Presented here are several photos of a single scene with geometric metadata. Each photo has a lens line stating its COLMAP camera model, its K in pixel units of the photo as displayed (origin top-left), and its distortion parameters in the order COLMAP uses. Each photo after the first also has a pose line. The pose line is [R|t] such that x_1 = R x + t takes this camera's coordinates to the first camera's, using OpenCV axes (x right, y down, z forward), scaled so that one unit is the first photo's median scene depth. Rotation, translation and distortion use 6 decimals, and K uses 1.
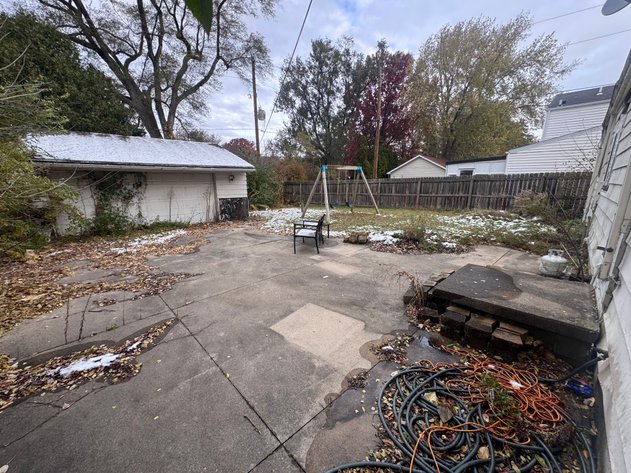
lens RADIAL K [[251.8, 0, 317.0], [0, 251.8, 241.4], [0, 0, 1]] dist [-0.000126, -0.000323]
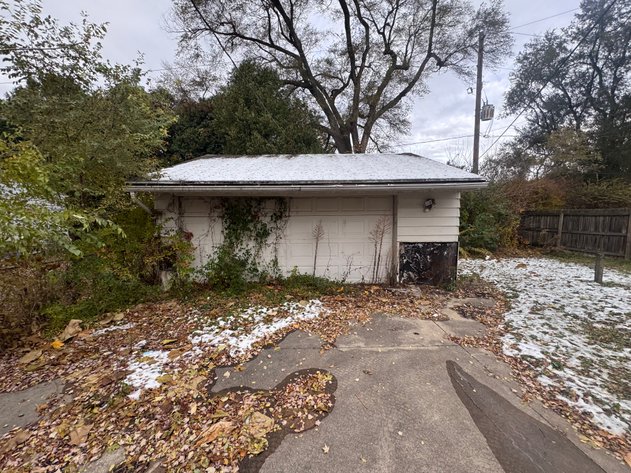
lens RADIAL K [[251.8, 0, 316.5], [0, 251.8, 235.4], [0, 0, 1]] dist [-0.000126, -0.000323]
pose [[0.738450, 0.057814, -0.671826, -0.110378], [-0.149717, 0.985507, -0.079756, -0.078037], [0.657478, 0.159479, 0.736403, 0.332555]]
